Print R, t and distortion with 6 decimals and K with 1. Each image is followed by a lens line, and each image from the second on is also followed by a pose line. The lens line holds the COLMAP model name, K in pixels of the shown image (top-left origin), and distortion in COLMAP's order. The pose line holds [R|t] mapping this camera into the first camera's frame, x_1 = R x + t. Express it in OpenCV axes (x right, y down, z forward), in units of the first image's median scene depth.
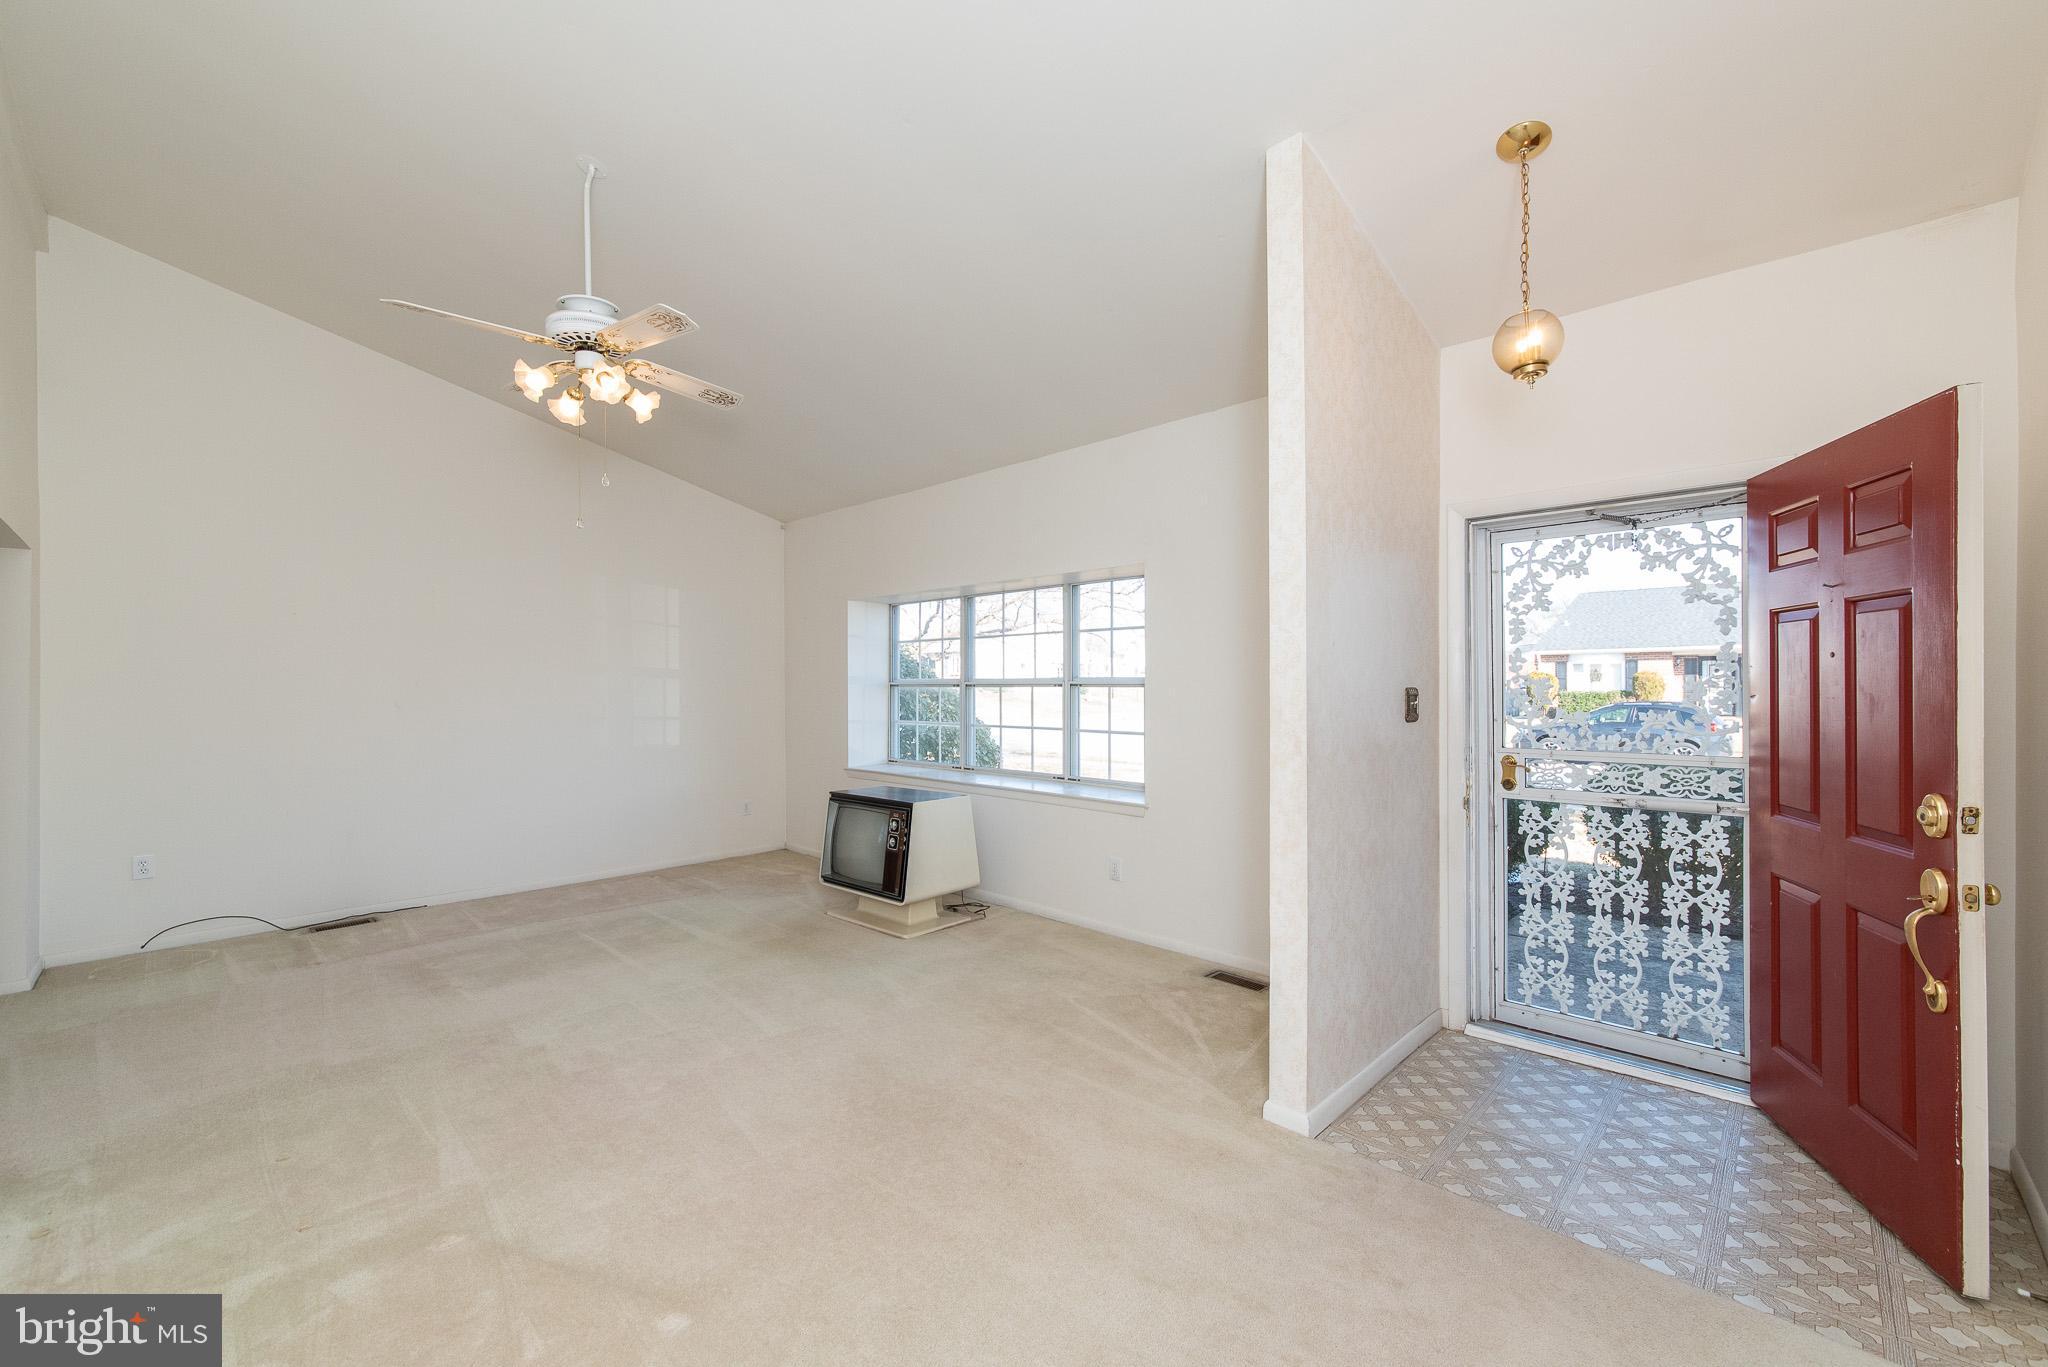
lens RADIAL K [[855.8, 0, 1023.4], [0, 855.8, 667.9], [0, 0, 1]] dist [0.004001, 0.000074]
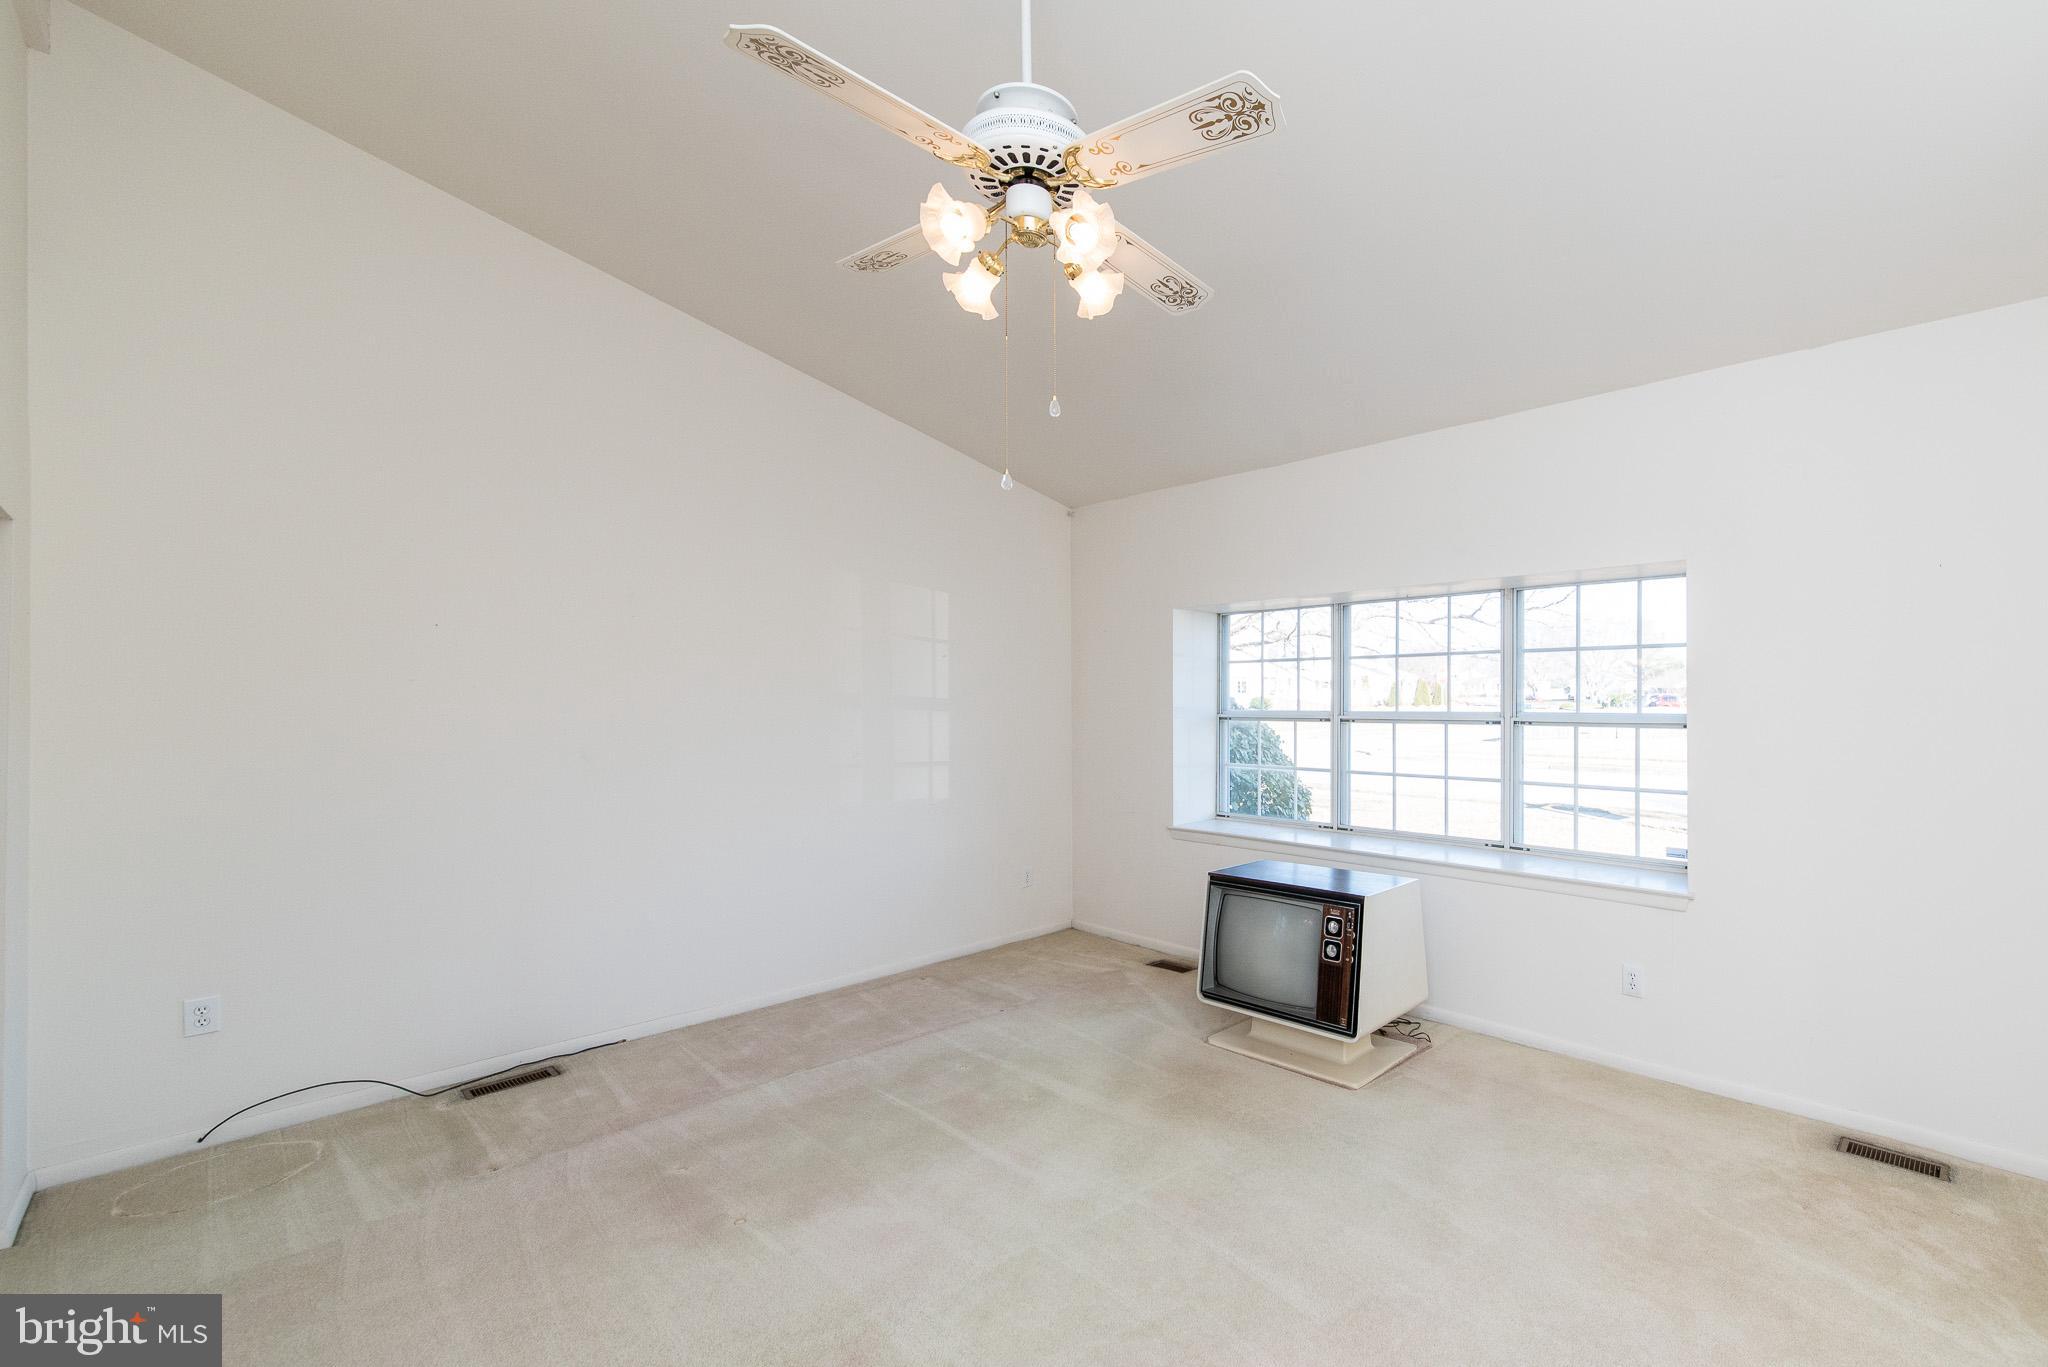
lens RADIAL K [[887.8, 0, 1209.7], [0, 887.8, 673.5], [0, 0, 1]] dist [-0.000557, 0.000644]
pose [[0.997808, -0.001506, 0.066158, -0.292568], [0.001894, 0.999981, -0.005792, -0.020808], [-0.066149, 0.005905, 0.997792, 0.264119]]
